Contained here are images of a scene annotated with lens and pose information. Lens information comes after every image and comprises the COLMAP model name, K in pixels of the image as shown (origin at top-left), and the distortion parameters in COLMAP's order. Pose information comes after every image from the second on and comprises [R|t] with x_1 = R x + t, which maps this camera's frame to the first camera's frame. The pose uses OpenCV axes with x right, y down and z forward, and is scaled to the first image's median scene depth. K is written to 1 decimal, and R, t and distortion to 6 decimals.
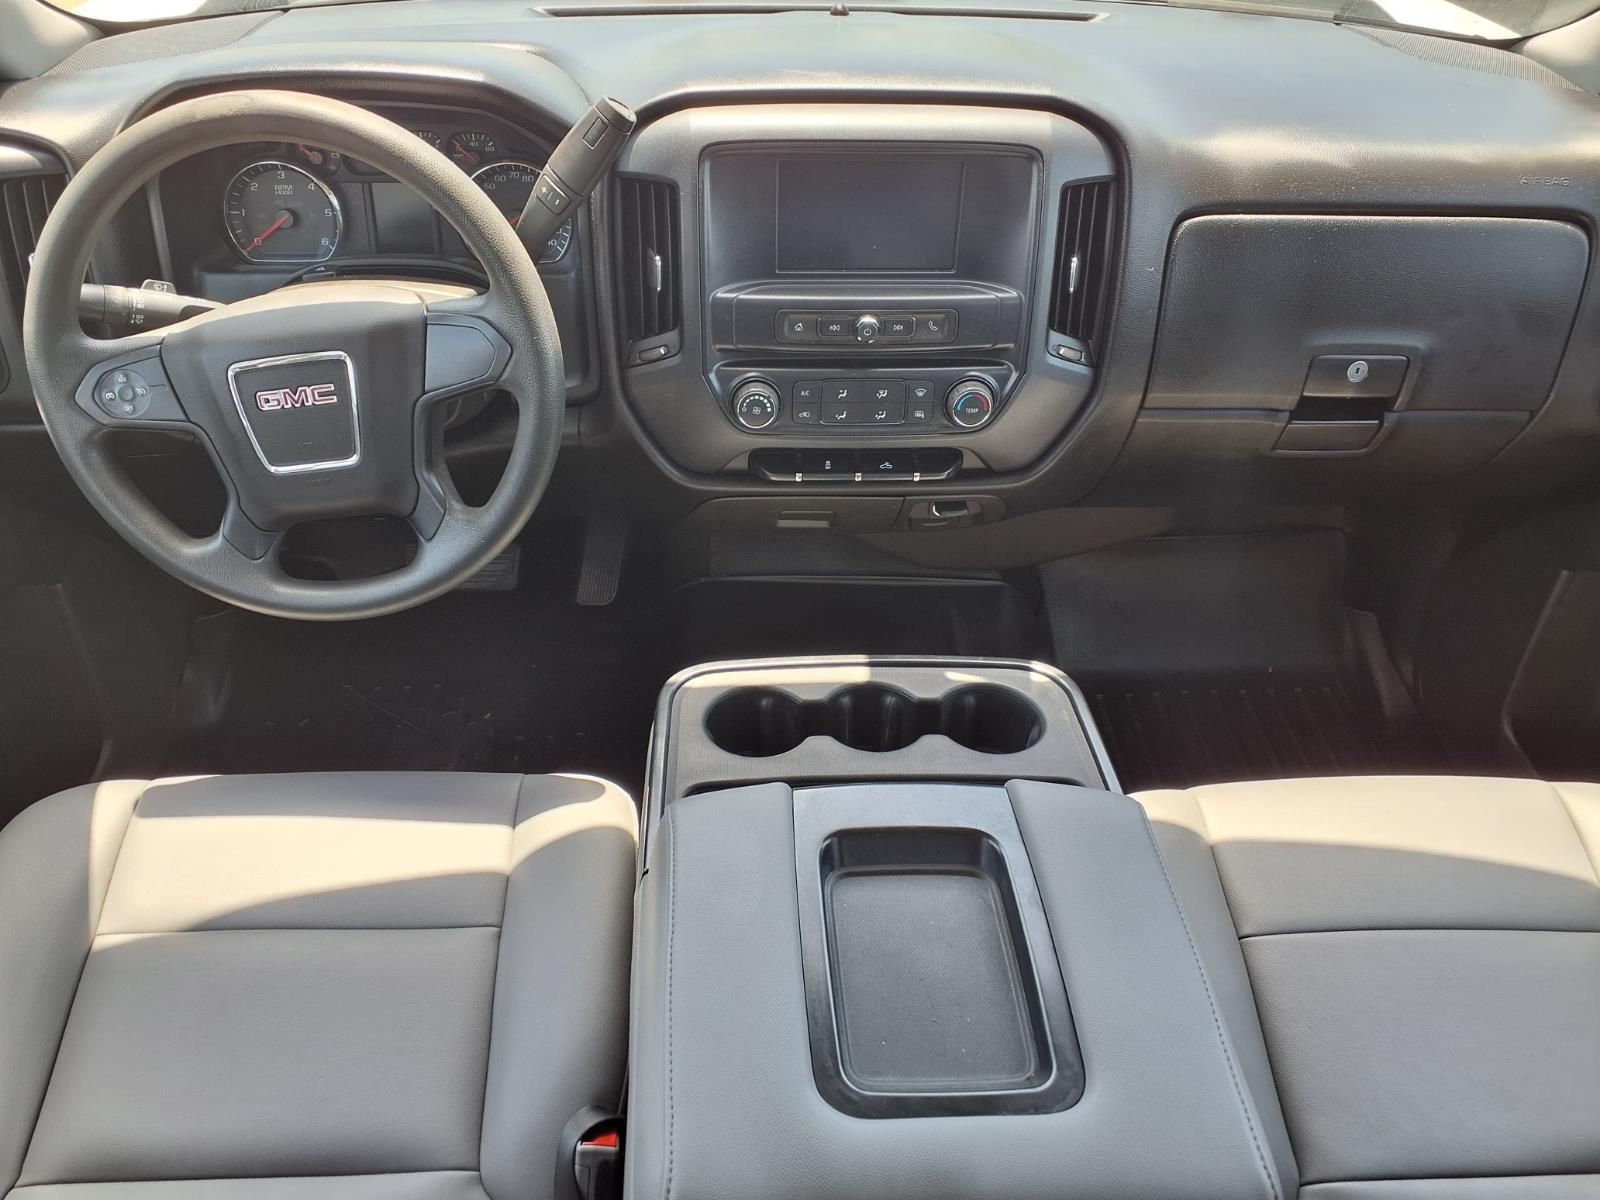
lens RADIAL K [[1444.2, 0, 800.0], [0, 1444.2, 600.0], [0, 0, 1]] dist [0.018489, 0.002851]
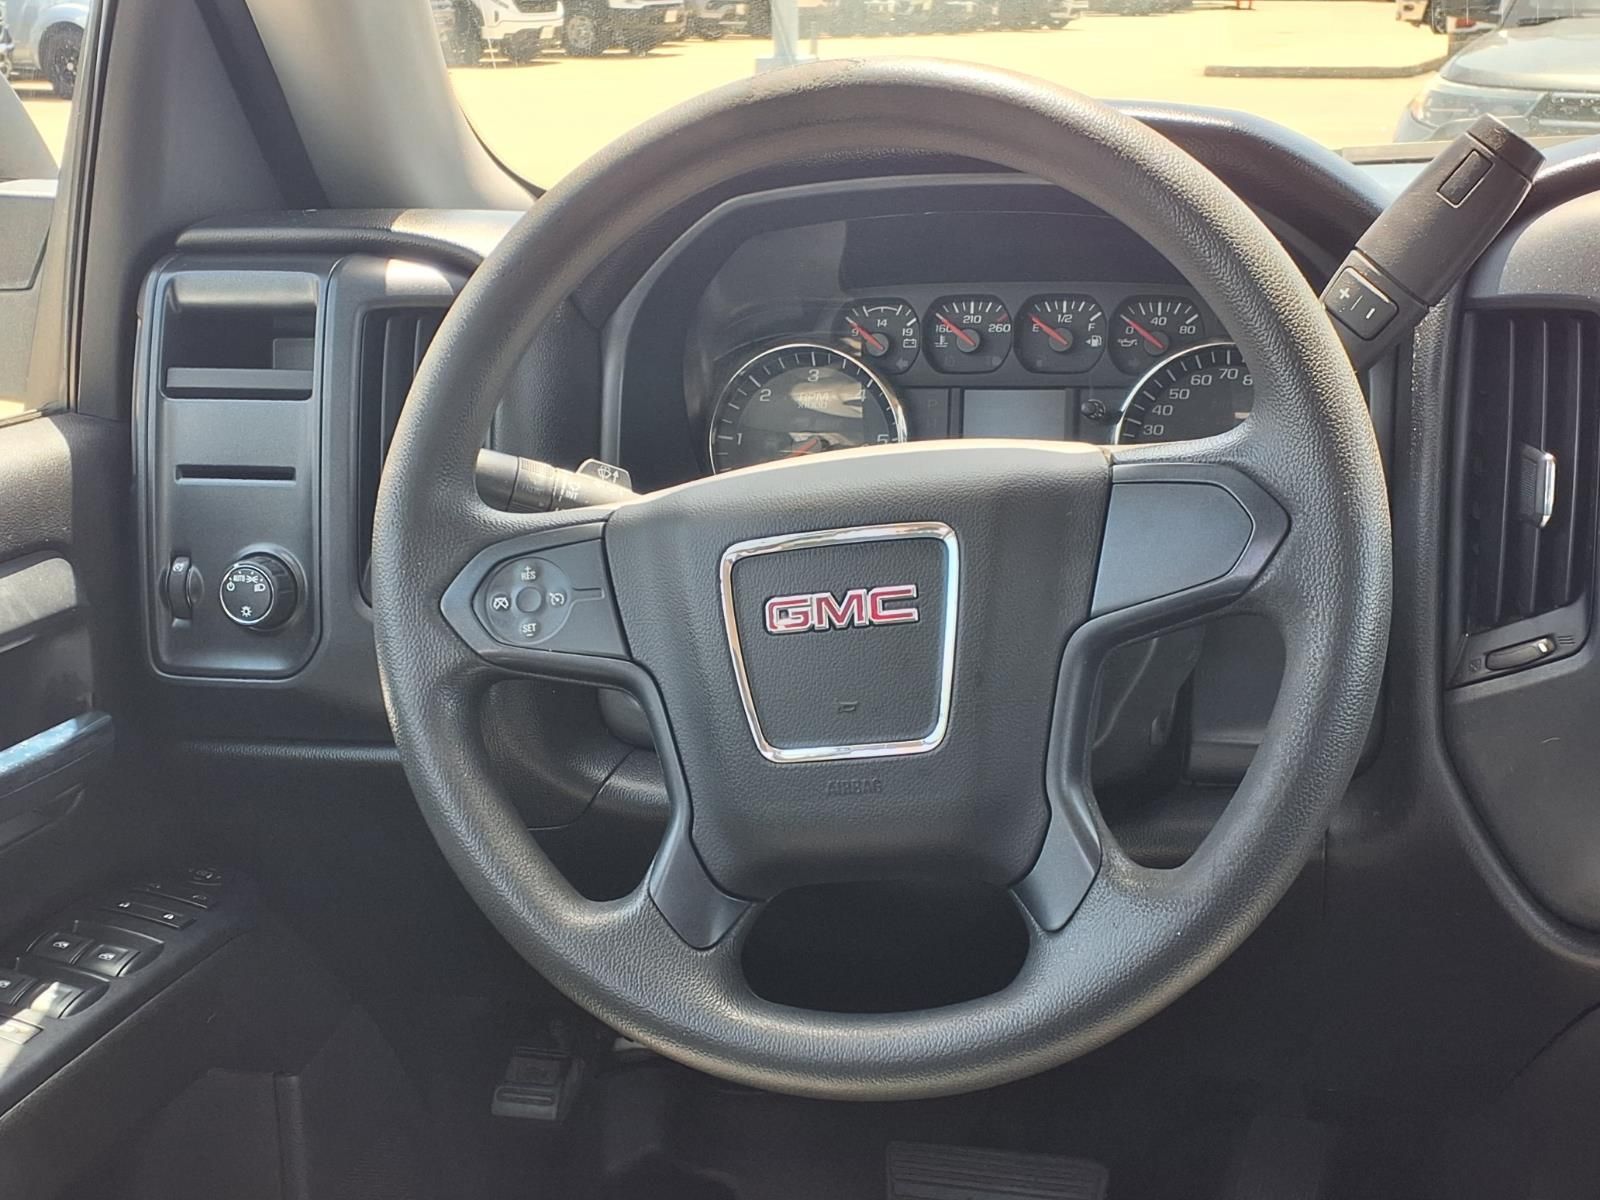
lens RADIAL K [[2236.1, 0, 756.4], [0, 2236.1, 598.2], [0, 0, 1]] dist [0.270194, -0.950040]
pose [[0.961950, 0.033523, -0.271161, -0.156229], [-0.142336, 0.908624, -0.392611, 0.164844], [0.233222, 0.416268, 0.878822, 0.285945]]
